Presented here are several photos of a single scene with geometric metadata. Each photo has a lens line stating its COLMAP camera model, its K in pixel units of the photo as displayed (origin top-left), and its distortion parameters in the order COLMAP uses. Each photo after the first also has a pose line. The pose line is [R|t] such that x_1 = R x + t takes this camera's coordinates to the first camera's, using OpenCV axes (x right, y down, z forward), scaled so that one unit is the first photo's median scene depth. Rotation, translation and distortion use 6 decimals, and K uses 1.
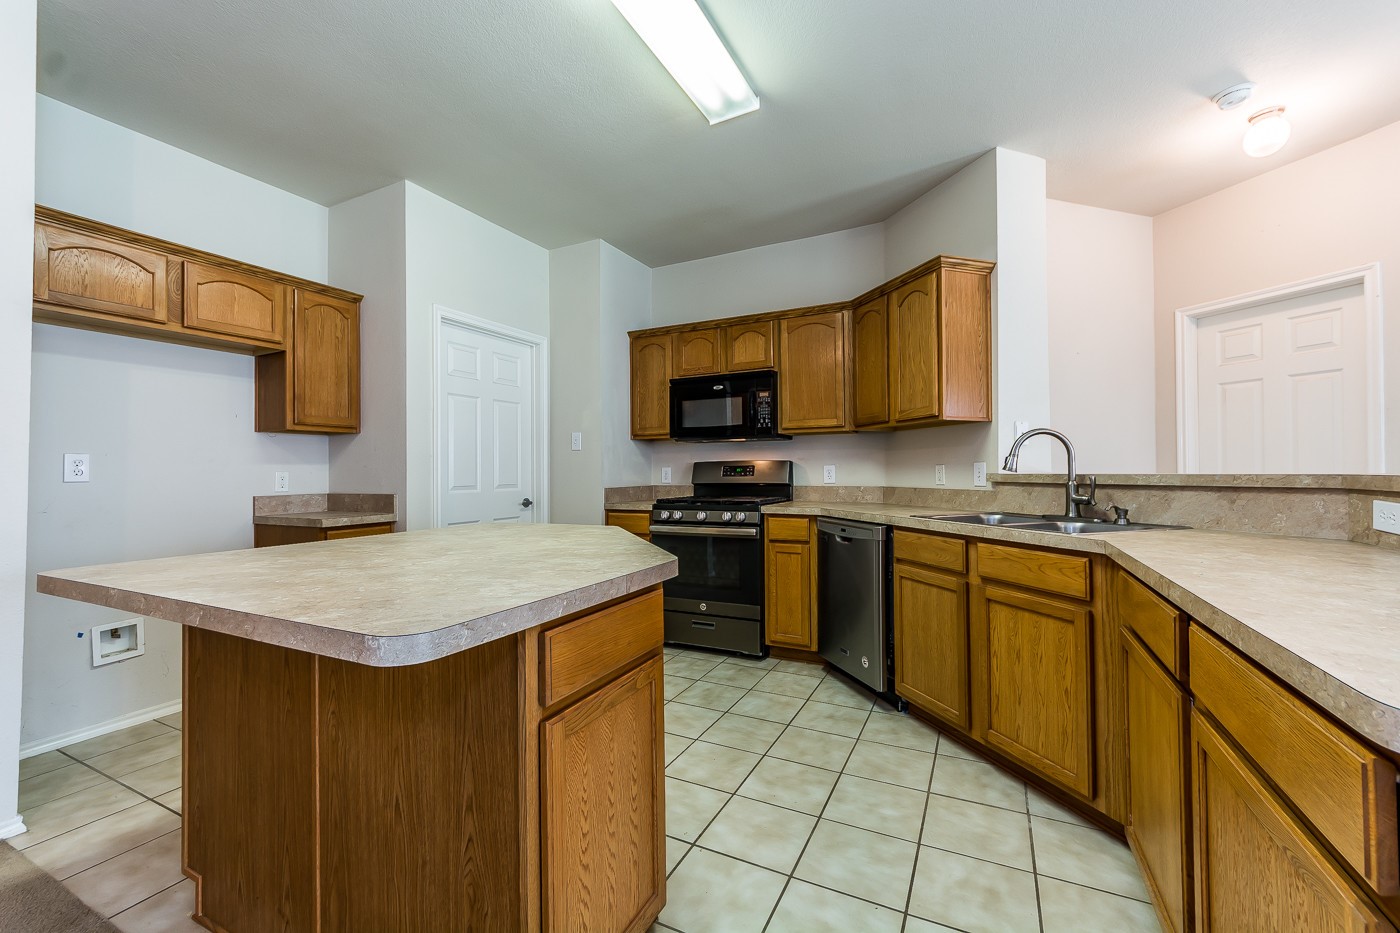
lens RADIAL K [[568.0, 0, 705.4], [0, 568.0, 463.9], [0, 0, 1]] dist [0.002445, -0.000517]
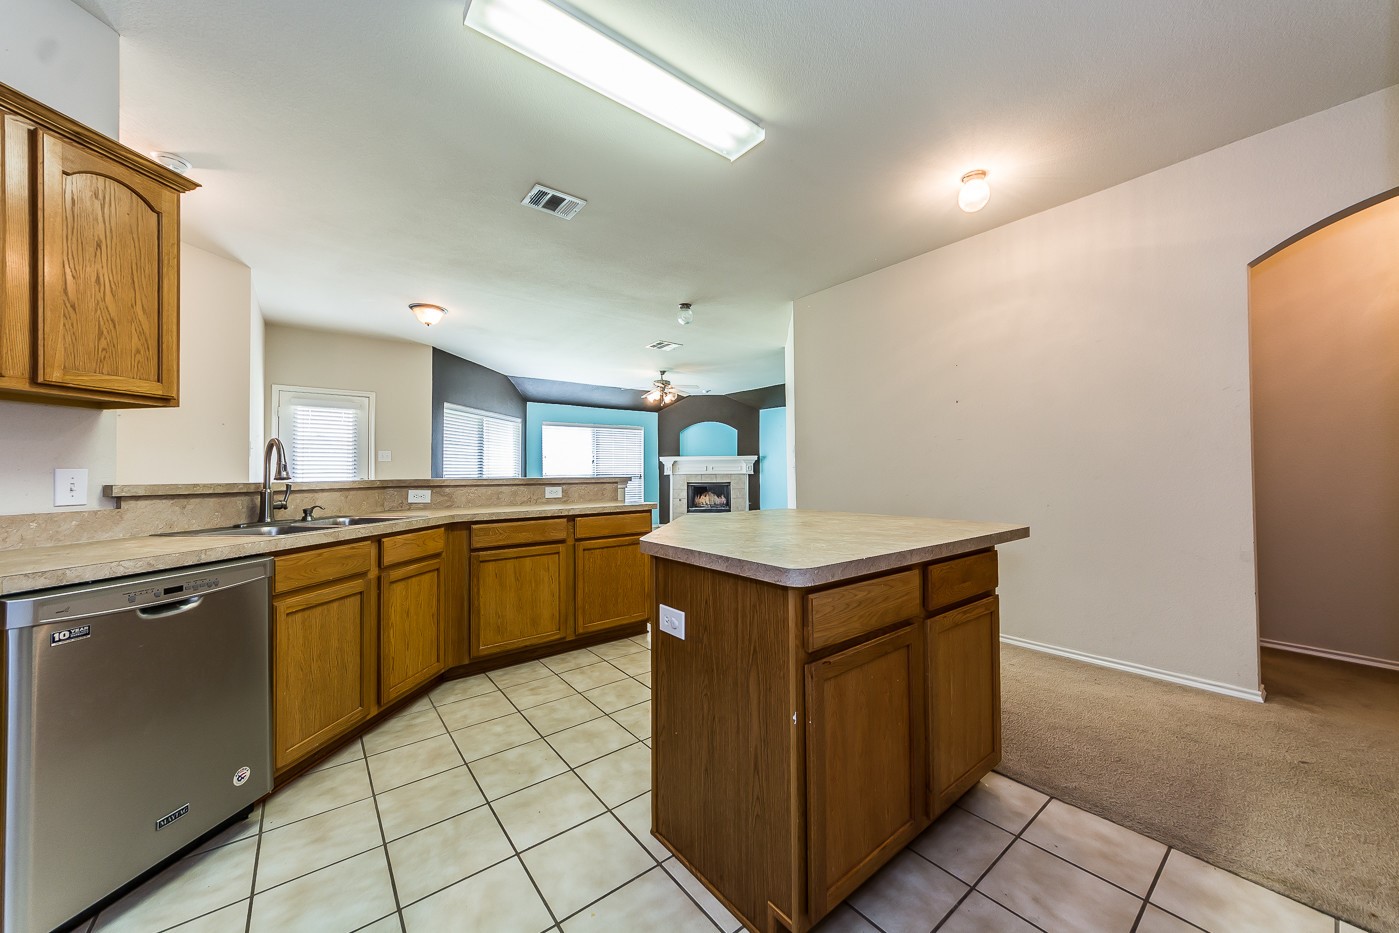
lens RADIAL K [[505.0, 0, 709.0], [0, 505.0, 466.0], [0, 0, 1]] dist [0.002323, 0.000094]
pose [[-0.907030, 0.023006, 0.420438, -0.402679], [0.012918, 0.999557, -0.026827, 0.018110], [-0.420868, -0.018902, -0.906925, 1.175087]]
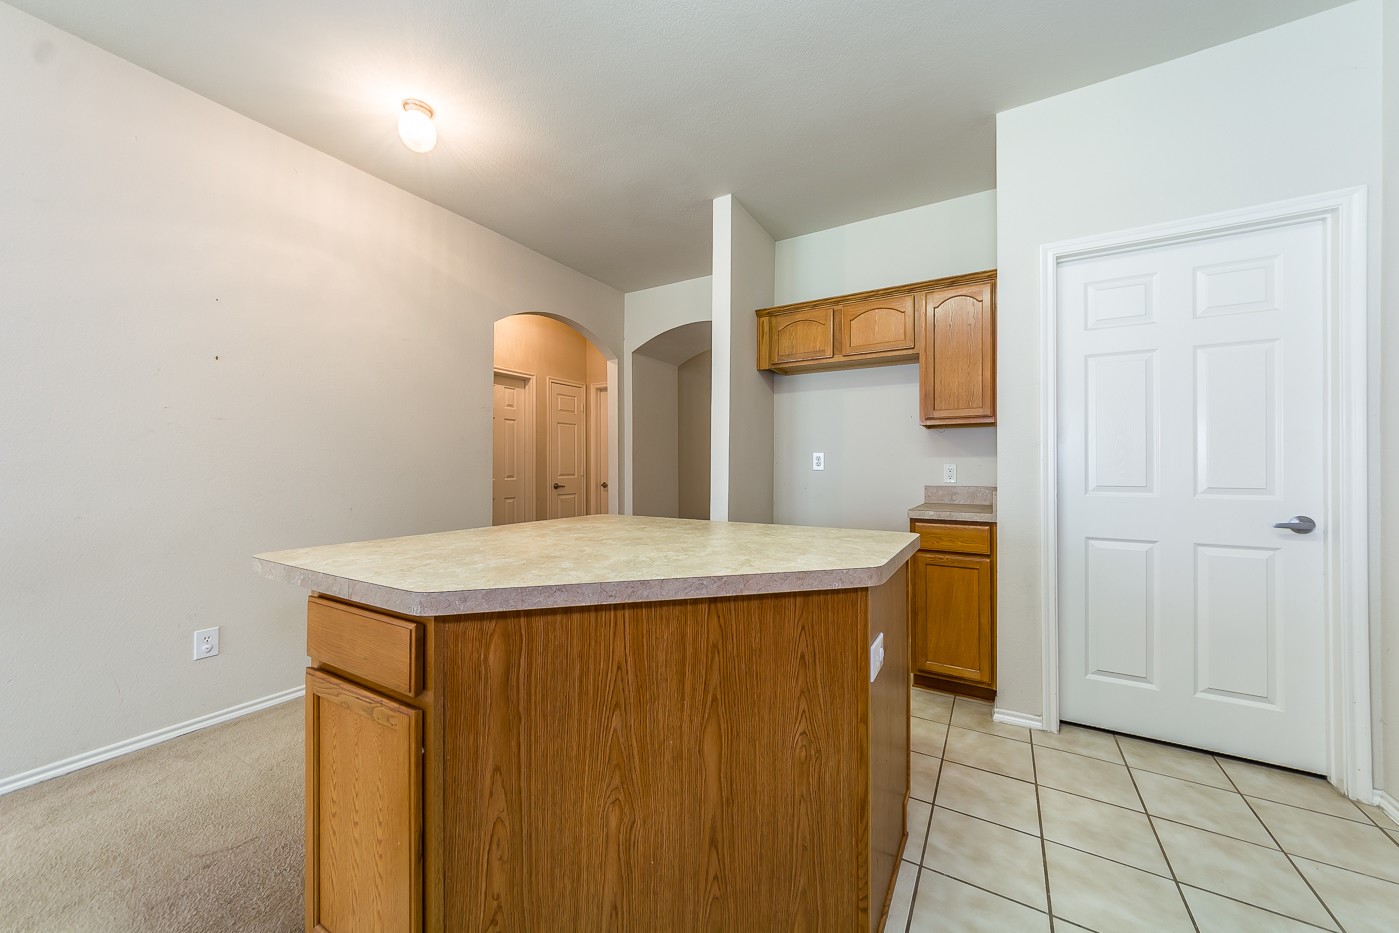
lens RADIAL K [[505.0, 0, 709.0], [0, 505.0, 466.0], [0, 0, 1]] dist [0.002323, 0.000094]
pose [[-0.065582, 0.009265, -0.997804, 0.244952], [0.013536, 0.999873, 0.008395, 0.003579], [0.997755, -0.012956, -0.065699, 0.633466]]
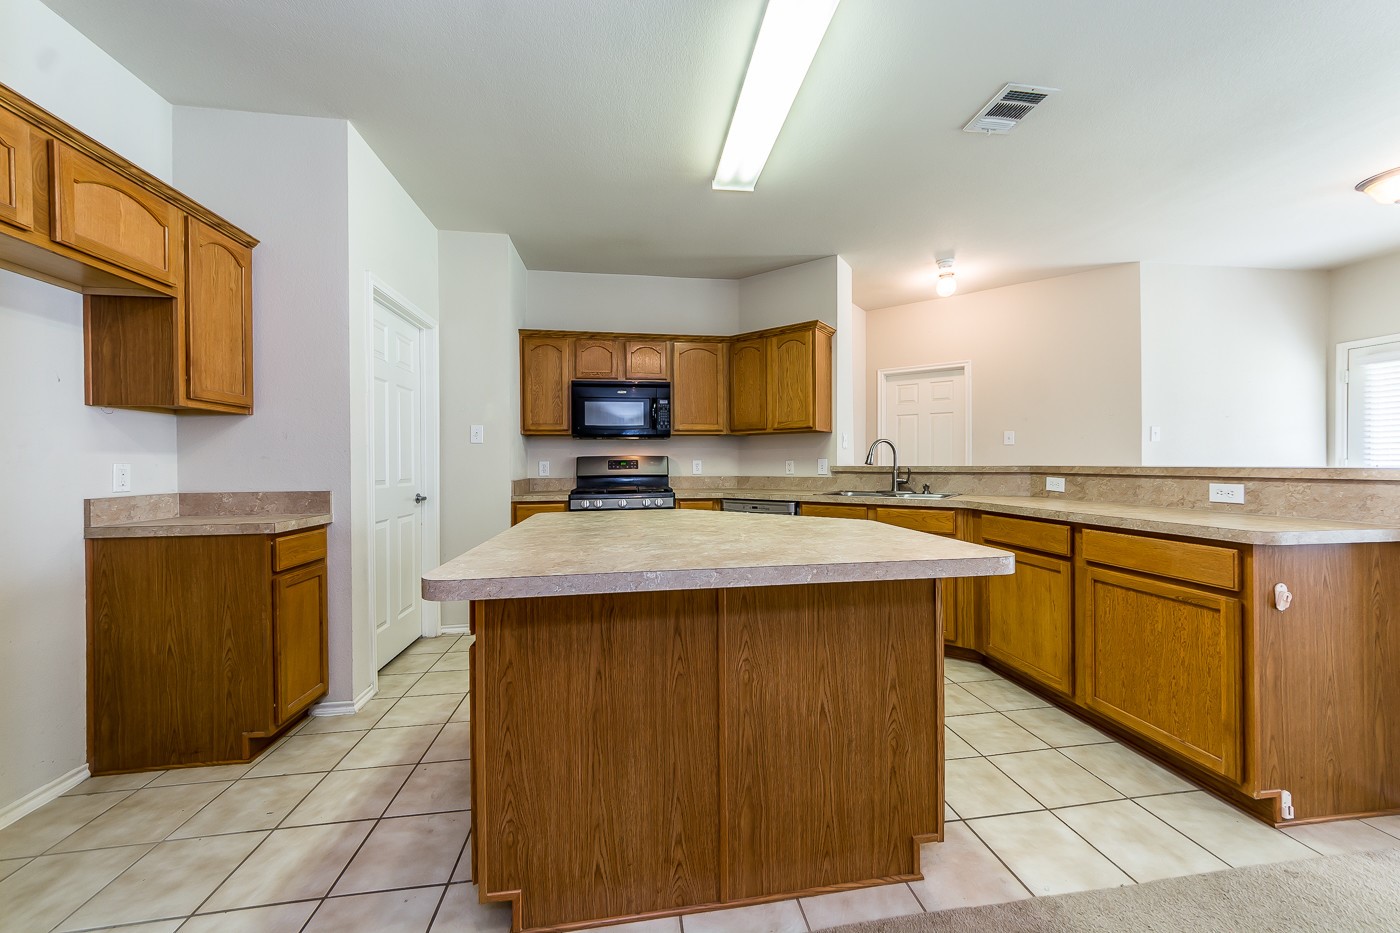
lens RADIAL K [[508.2, 0, 706.1], [0, 508.2, 465.0], [0, 0, 1]] dist [0.001411, 0.000010]
pose [[0.816828, 0.002037, 0.576878, -0.536827], [-0.007476, 0.999947, 0.007054, 0.006037], [-0.576833, -0.010075, 0.816800, 0.068090]]
